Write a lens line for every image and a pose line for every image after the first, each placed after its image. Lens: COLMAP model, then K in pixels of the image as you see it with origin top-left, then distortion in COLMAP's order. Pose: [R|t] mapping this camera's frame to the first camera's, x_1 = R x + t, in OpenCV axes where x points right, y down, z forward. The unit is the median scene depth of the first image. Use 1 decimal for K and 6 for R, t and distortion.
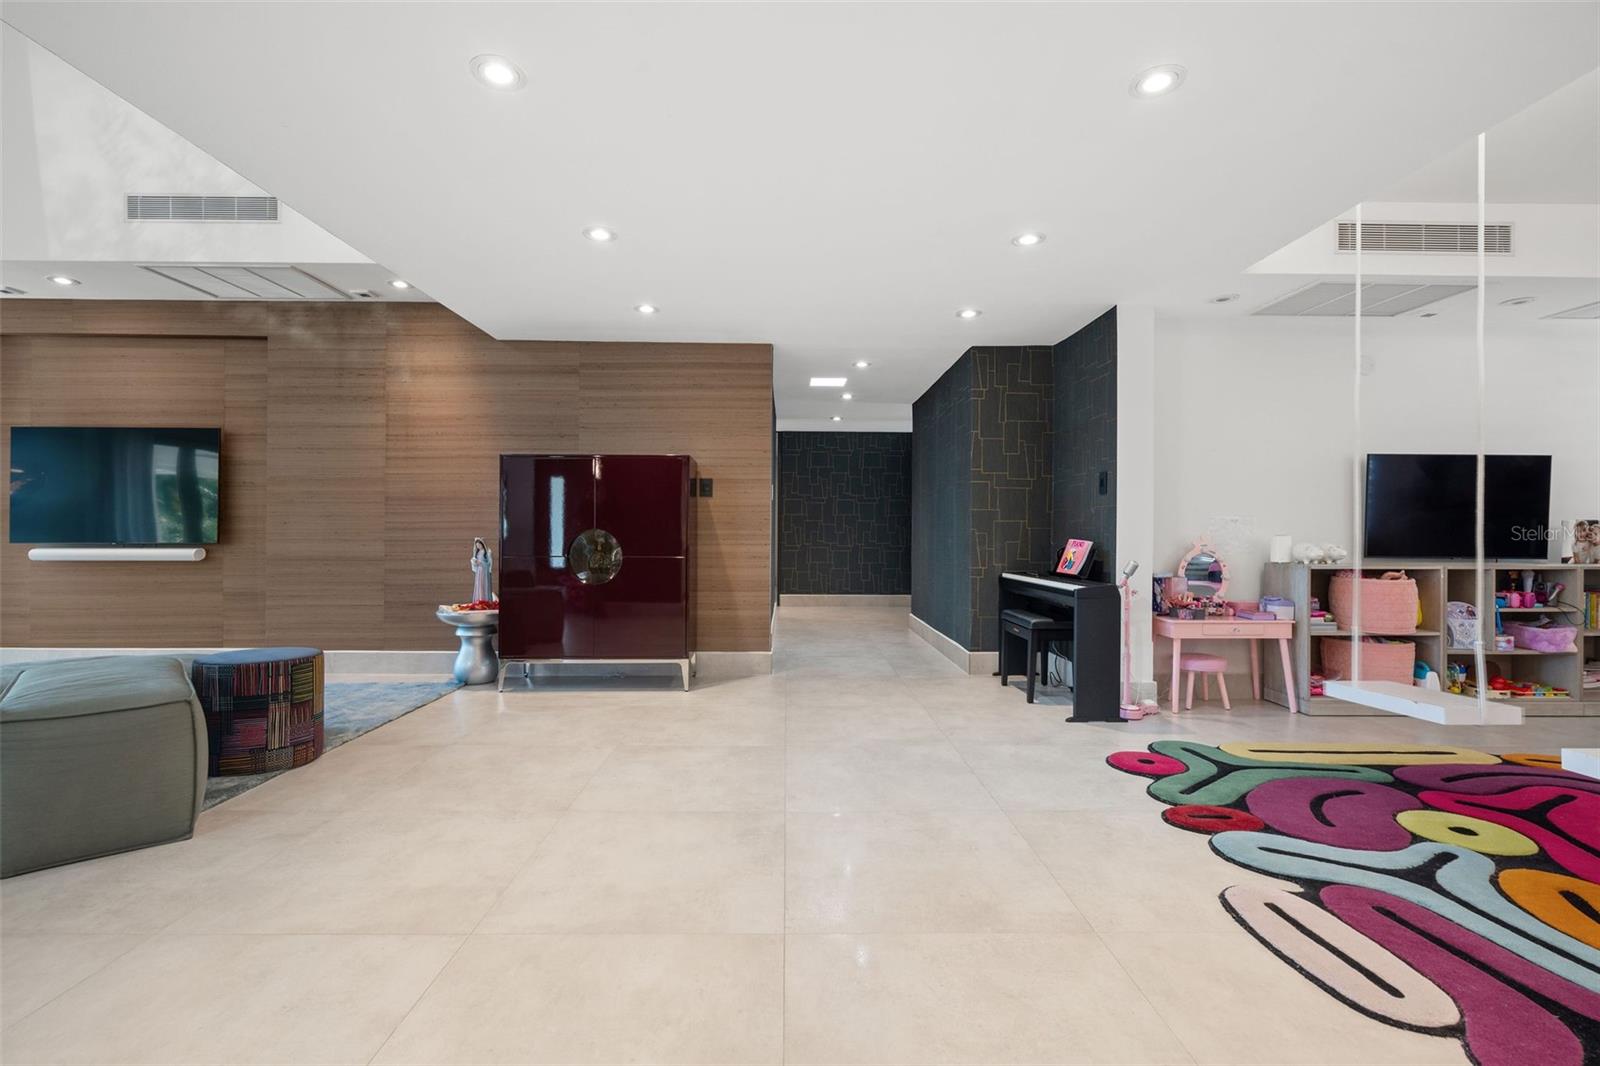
lens RADIAL K [[736.6, 0, 787.3], [0, 736.6, 532.8], [0, 0, 1]] dist [0.004550, -0.000855]
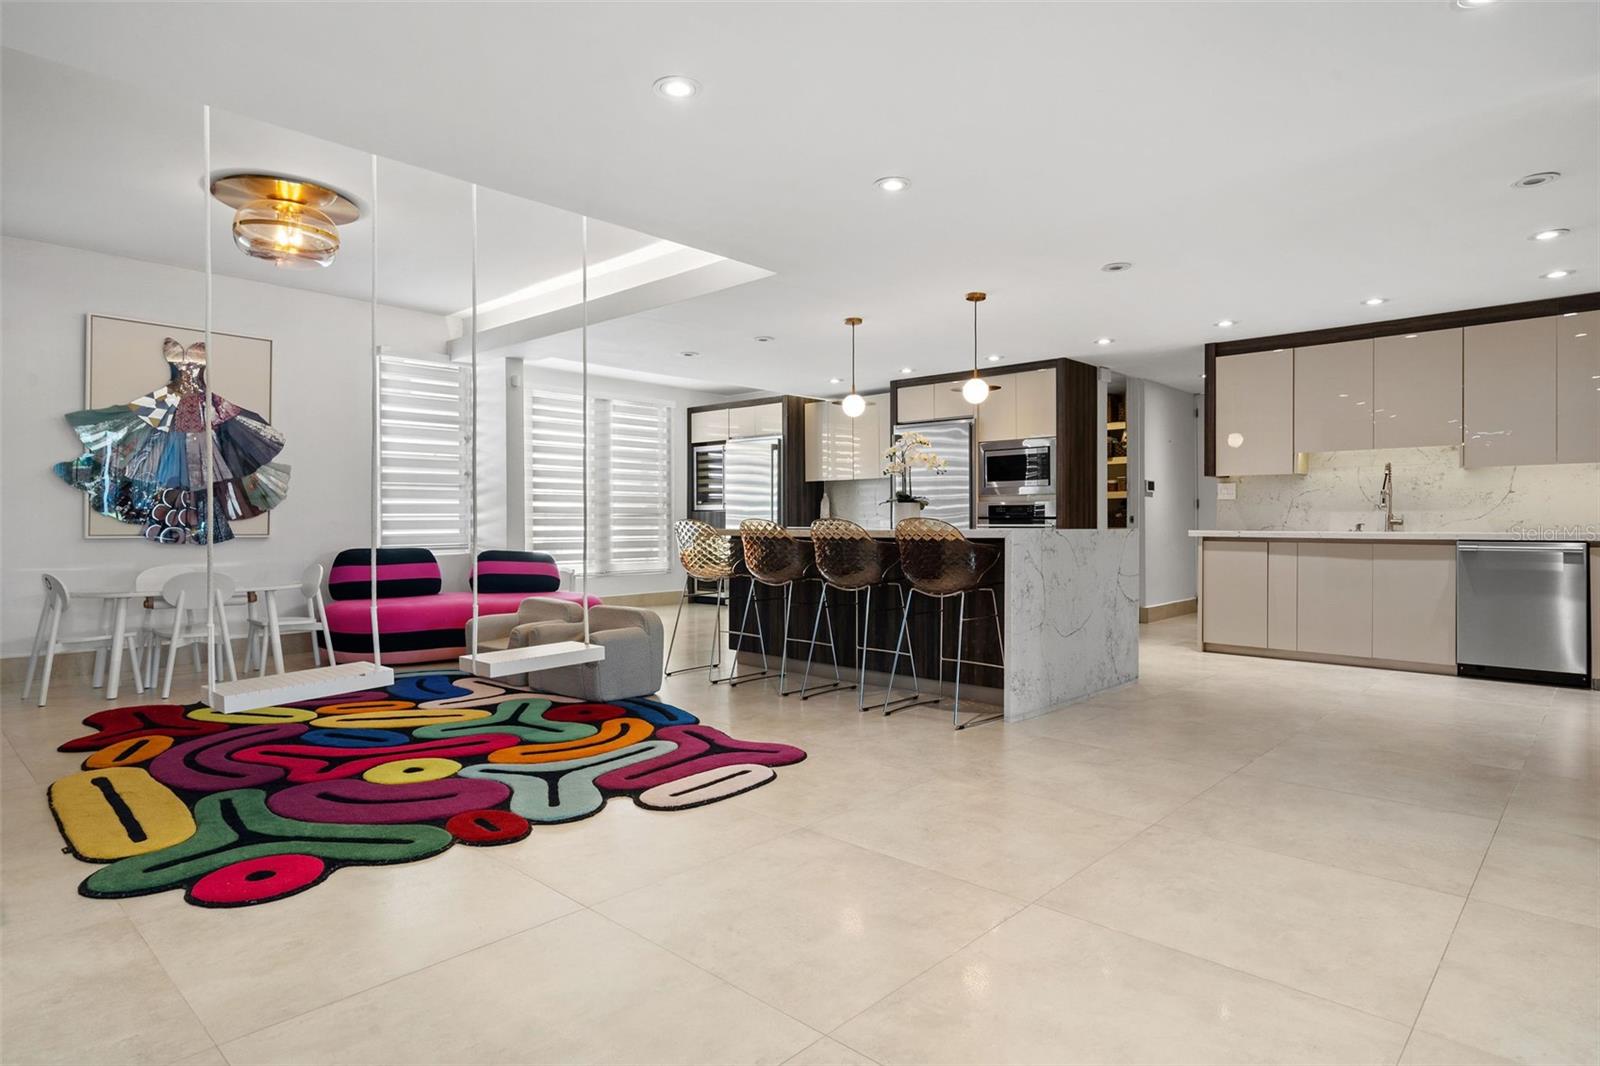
lens RADIAL K [[873.8, 0, 793.8], [0, 873.8, 520.3], [0, 0, 1]] dist [0.005873, 0.004578]
pose [[-0.723687, -0.001866, 0.690125, -0.259877], [0.002667, 0.999981, 0.005501, 0.006629], [-0.690123, 0.005821, -0.723669, 0.919186]]
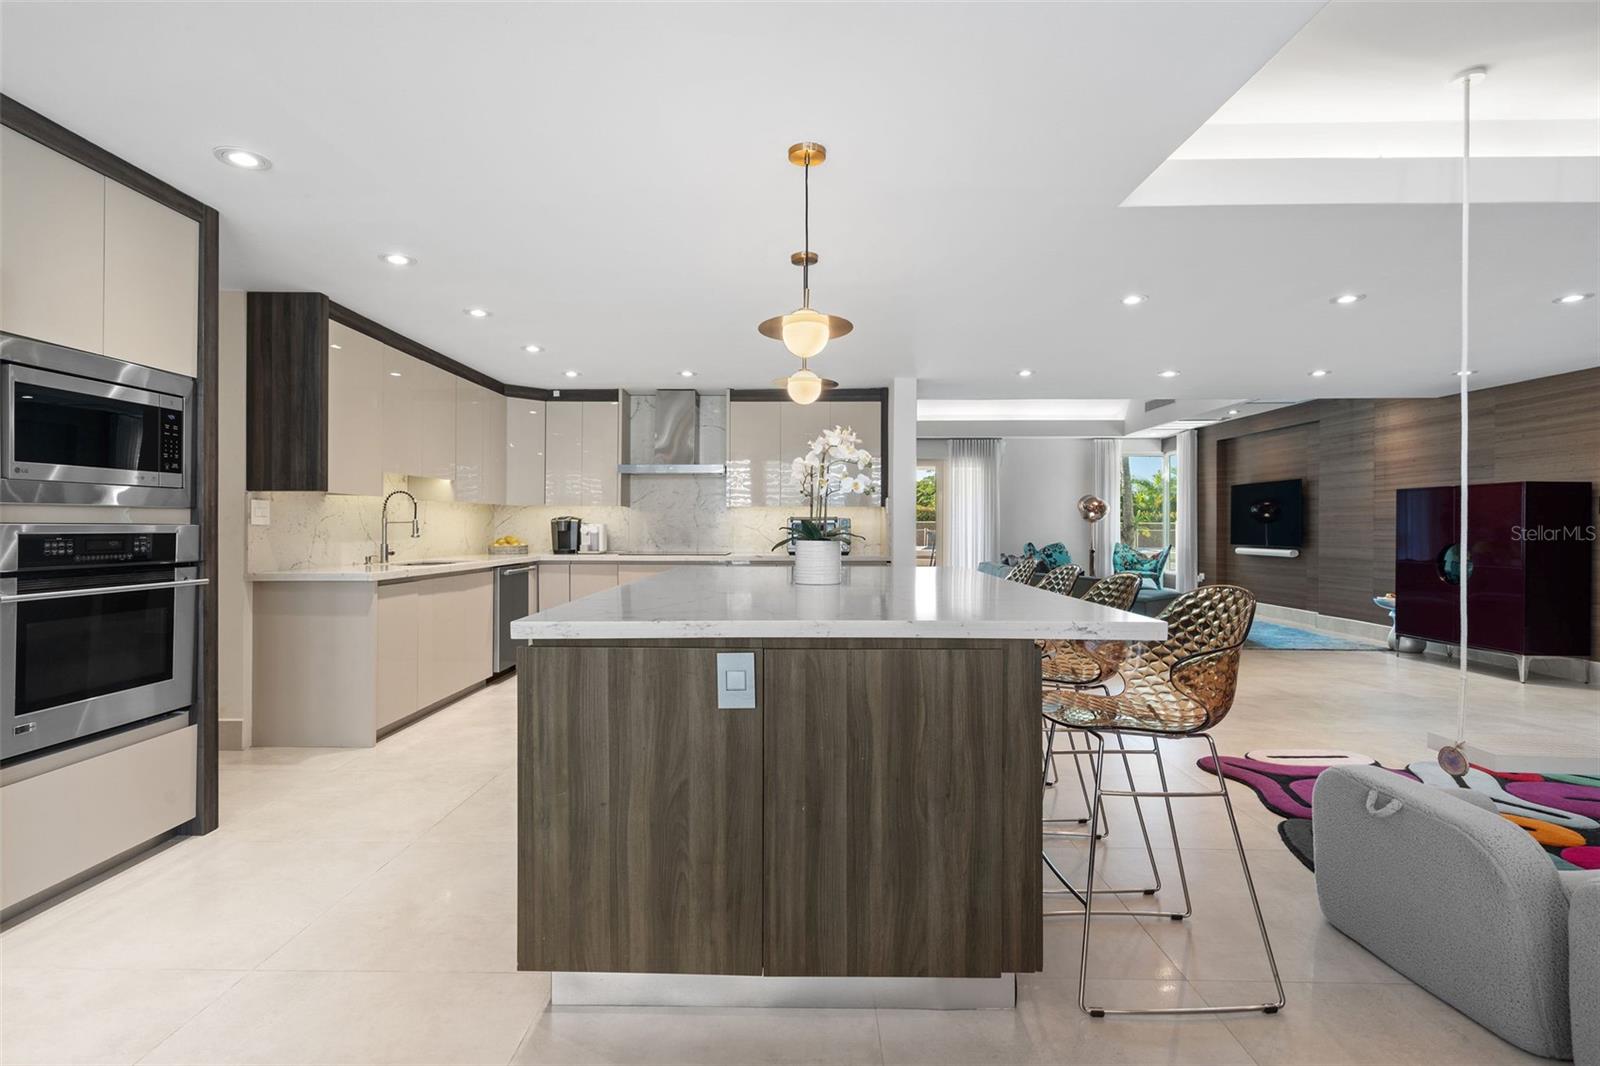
lens RADIAL K [[777.1, 0, 794.5], [0, 777.1, 518.4], [0, 0, 1]] dist [0.011749, -0.000009]
pose [[-0.013611, -0.013528, -0.999816, 1.216839], [-0.008328, 0.999875, -0.013416, -0.021597], [0.999873, 0.008144, -0.013722, -0.152810]]
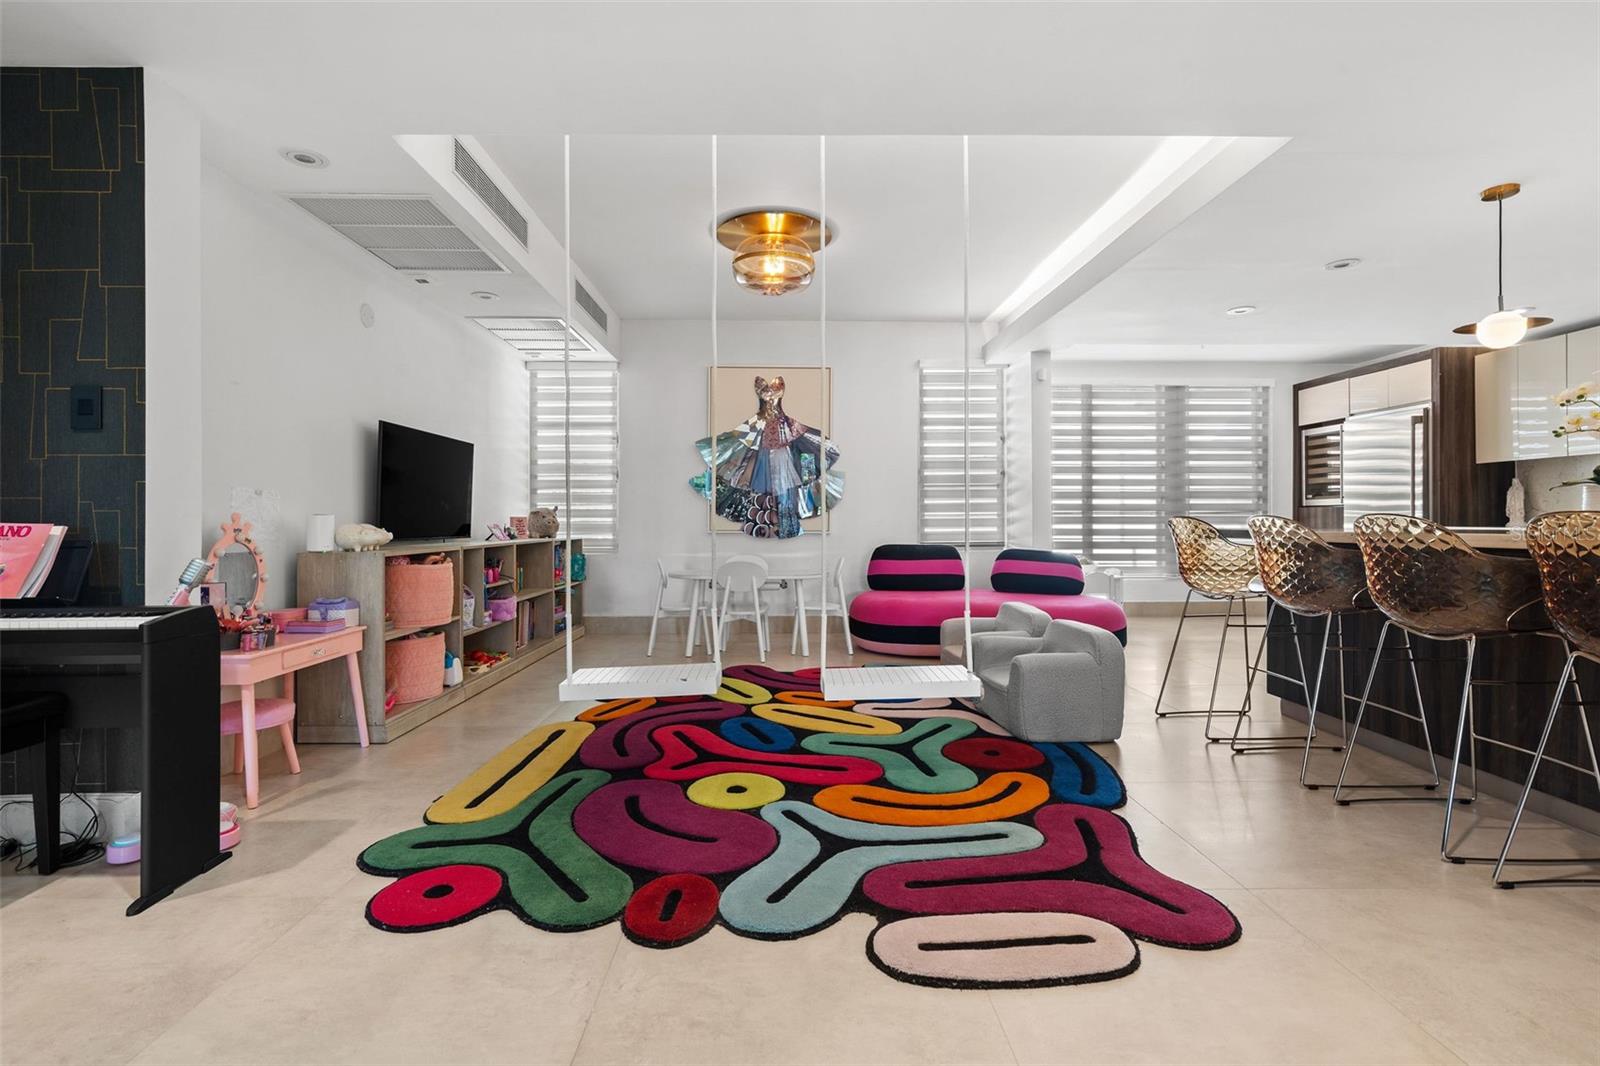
lens RADIAL K [[736.6, 0, 805.3], [0, 736.6, 520.3], [0, 0, 1]] dist [0.004550, -0.000855]
pose [[-0.015089, -0.002256, 0.999884, -0.079632], [0.007328, 0.999970, 0.002367, 0.010804], [-0.999859, 0.007363, -0.015072, 0.535875]]
